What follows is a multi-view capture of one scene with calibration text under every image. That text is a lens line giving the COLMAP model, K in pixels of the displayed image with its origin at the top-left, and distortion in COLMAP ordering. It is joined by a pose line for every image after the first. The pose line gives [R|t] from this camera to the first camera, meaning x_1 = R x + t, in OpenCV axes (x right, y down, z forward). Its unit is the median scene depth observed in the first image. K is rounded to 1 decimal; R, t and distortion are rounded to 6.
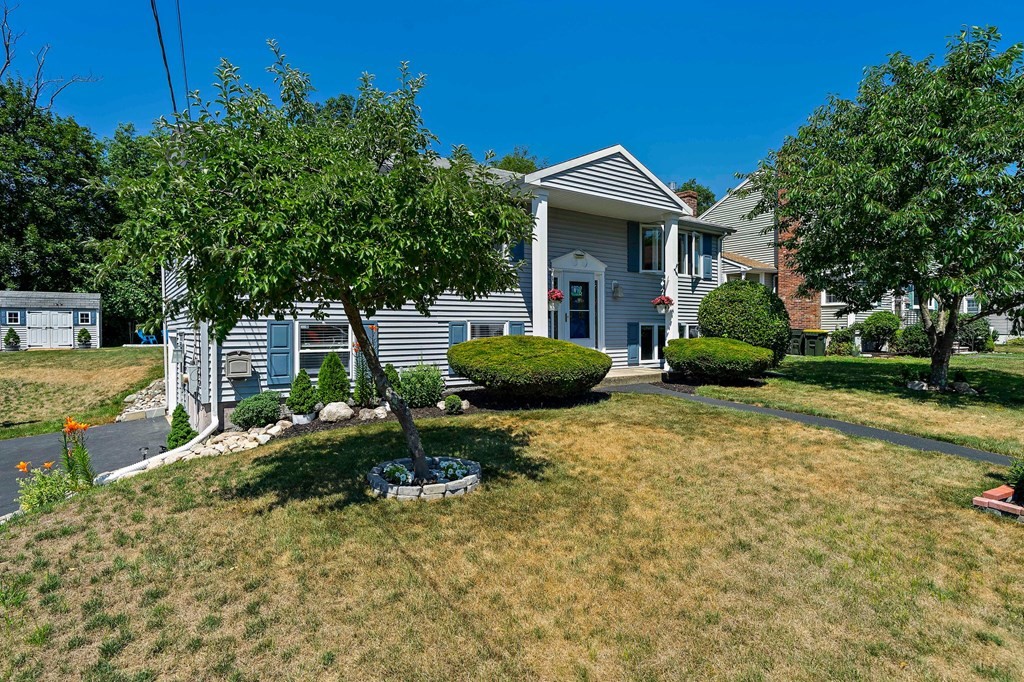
lens RADIAL K [[537.2, 0, 516.5], [0, 537.2, 337.1], [0, 0, 1]] dist [-0.005424, -0.000600]
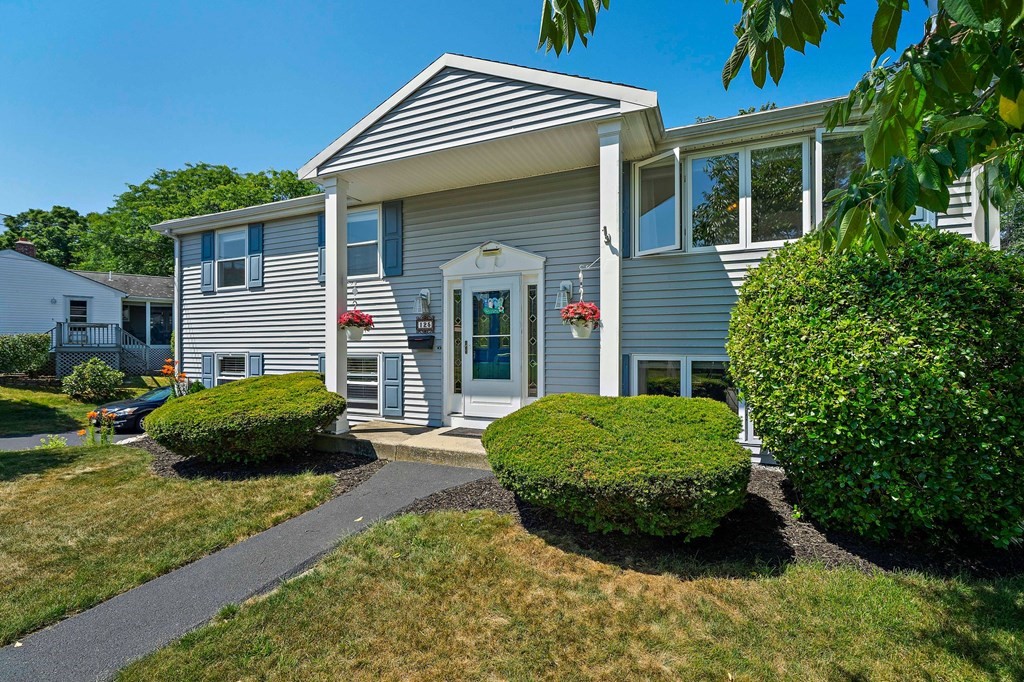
lens RADIAL K [[453.7, 0, 516.2], [0, 453.7, 347.3], [0, 0, 1]] dist [0.000464, 0.000123]
pose [[0.503326, 0.001070, -0.864096, 0.623920], [-0.012950, 0.999896, -0.006305, -0.033880], [0.863999, 0.014363, 0.503288, 0.777325]]
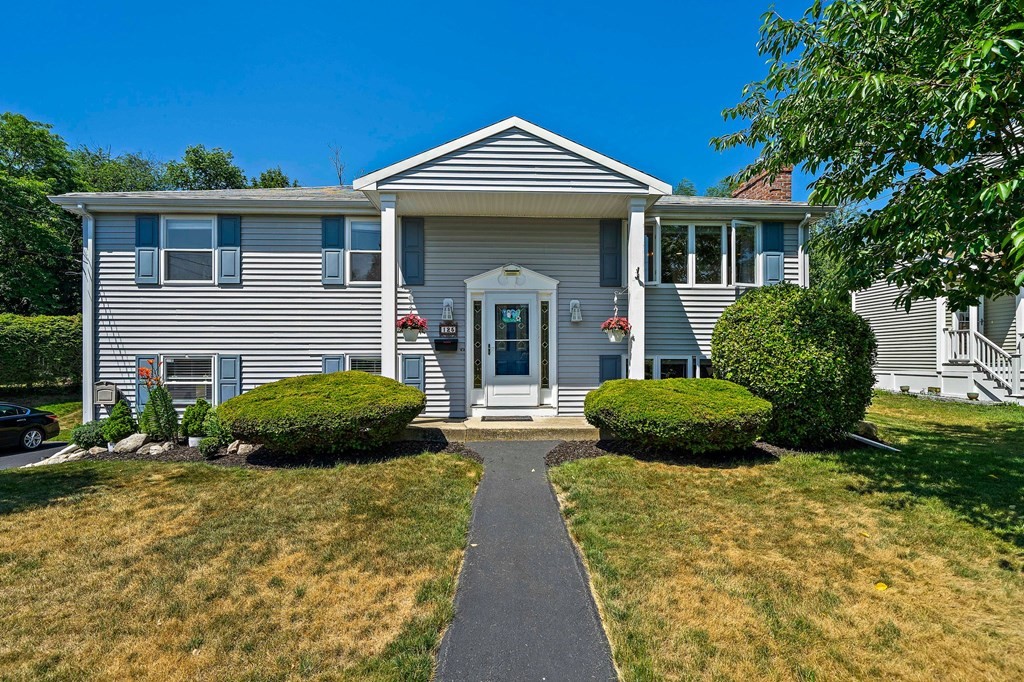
lens RADIAL K [[453.7, 0, 521.0], [0, 453.7, 359.4], [0, 0, 1]] dist [0.000464, 0.000123]
pose [[0.832930, 0.004076, -0.553364, 0.519245], [-0.010771, 0.999903, -0.008849, -0.015547], [0.553274, 0.013331, 0.832893, 0.459556]]
